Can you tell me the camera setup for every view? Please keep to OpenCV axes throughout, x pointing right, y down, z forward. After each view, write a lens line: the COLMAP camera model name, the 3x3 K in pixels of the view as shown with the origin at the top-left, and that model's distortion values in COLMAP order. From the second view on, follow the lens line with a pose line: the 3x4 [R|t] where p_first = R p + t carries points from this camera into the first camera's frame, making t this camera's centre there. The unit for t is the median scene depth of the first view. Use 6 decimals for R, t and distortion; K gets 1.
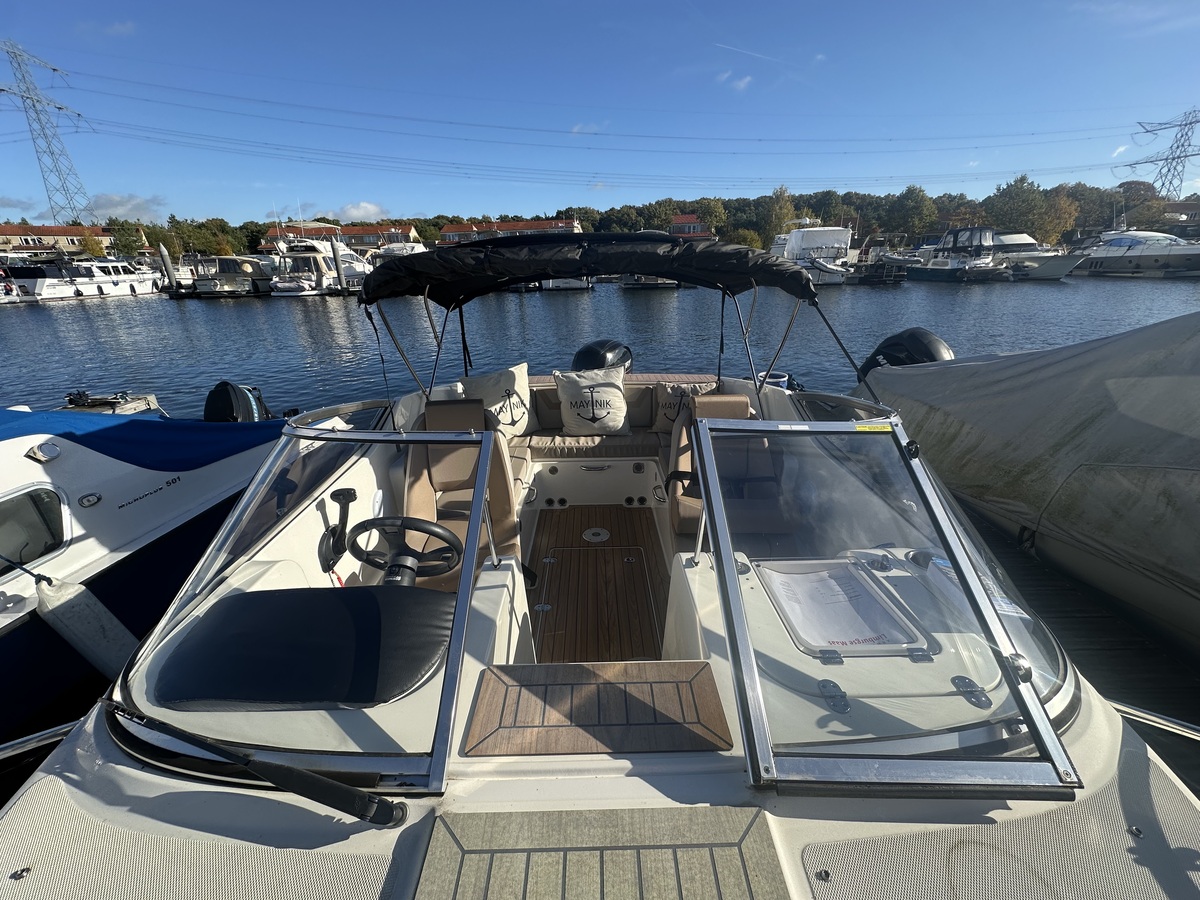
lens RADIAL K [[479.2, 0, 598.3], [0, 479.2, 449.6], [0, 0, 1]] dist [-0.002664, -0.000311]
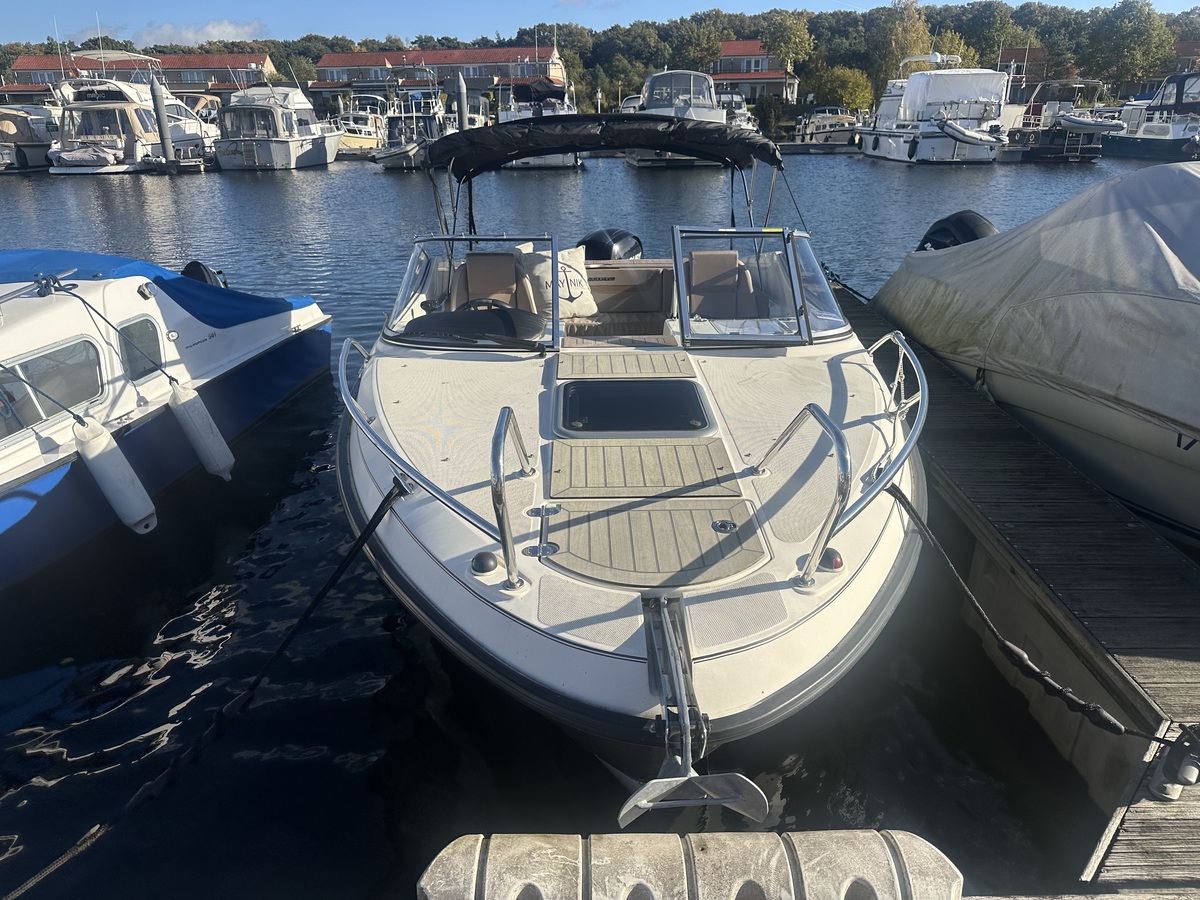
lens RADIAL K [[850.8, 0, 596.0], [0, 850.8, 453.1], [0, 0, 1]] dist [-0.006040, 0.000123]
pose [[0.999938, 0.006350, 0.009132, -0.003506], [-0.006350, 0.999980, 0.000003, 0.025888], [-0.009131, -0.000061, 0.999958, -0.072141]]
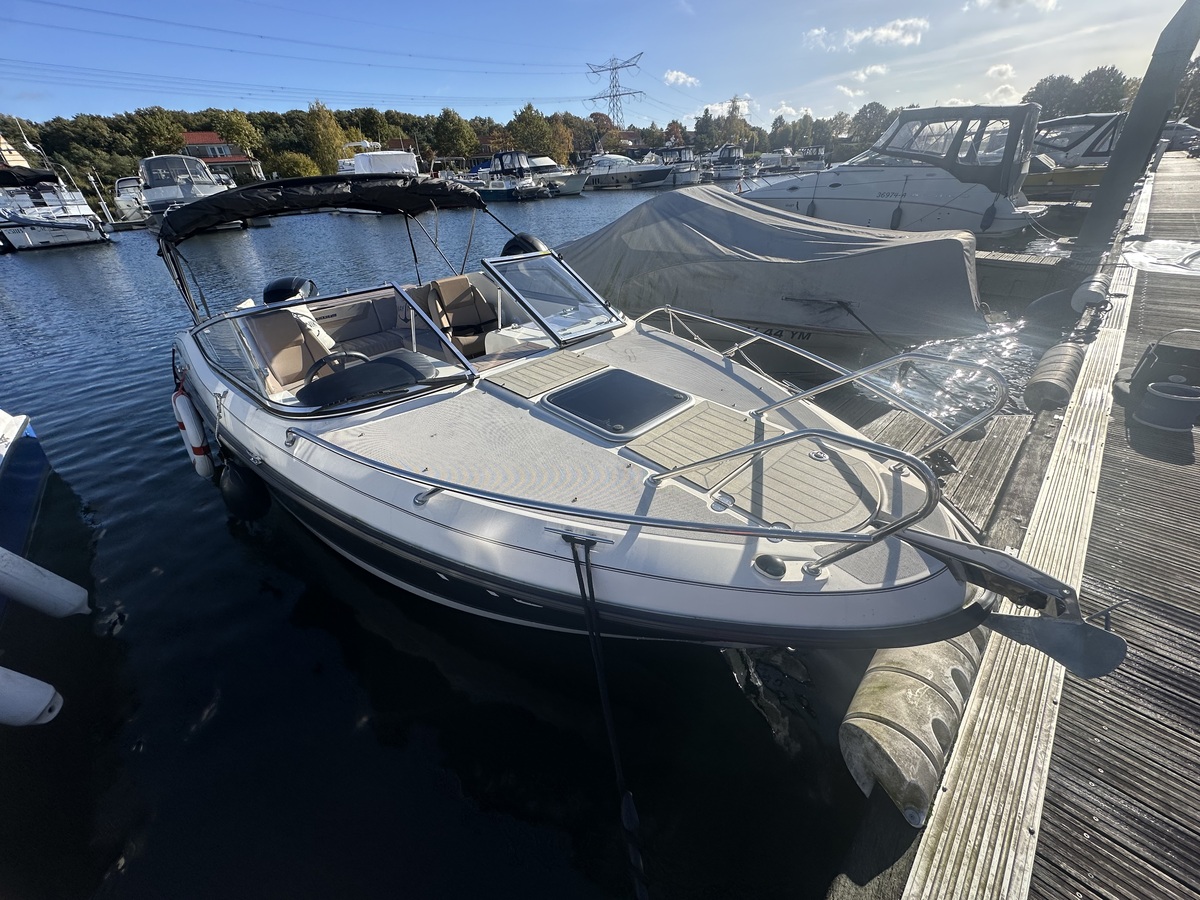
lens RADIAL K [[479.5, 0, 598.0], [0, 479.5, 450.5], [0, 0, 1]] dist [0.000743, 0.000136]
pose [[0.712946, -0.369381, 0.596042, -0.038191], [0.291756, 0.929199, 0.226867, 0.013527], [-0.637642, 0.012155, 0.770237, -0.036293]]
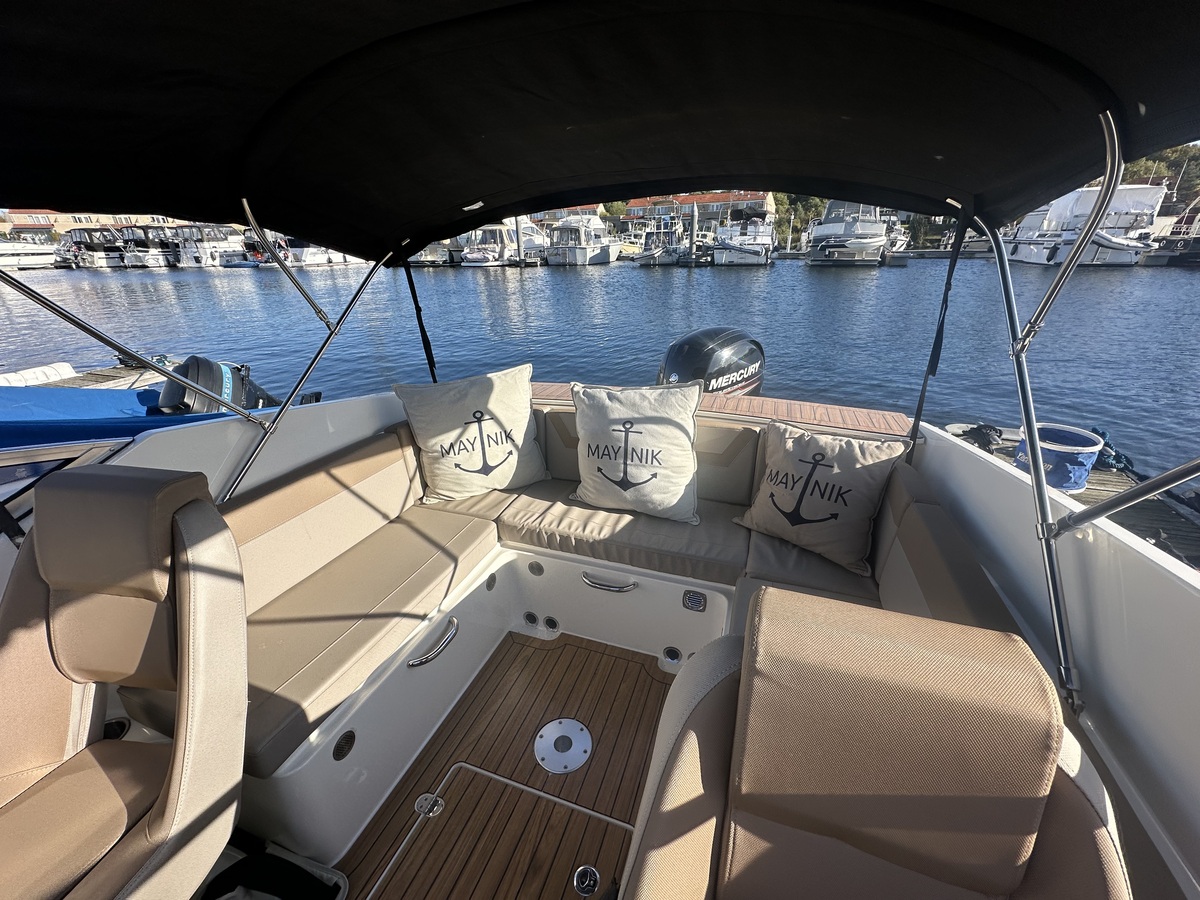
lens RADIAL K [[479.2, 0, 598.3], [0, 479.2, 449.6], [0, 0, 1]] dist [-0.002664, -0.000311]
pose [[0.938979, 0.139922, -0.314229, 0.012665], [-0.126322, 0.989965, 0.063344, -0.013533], [0.319939, -0.019784, 0.947232, 0.052132]]
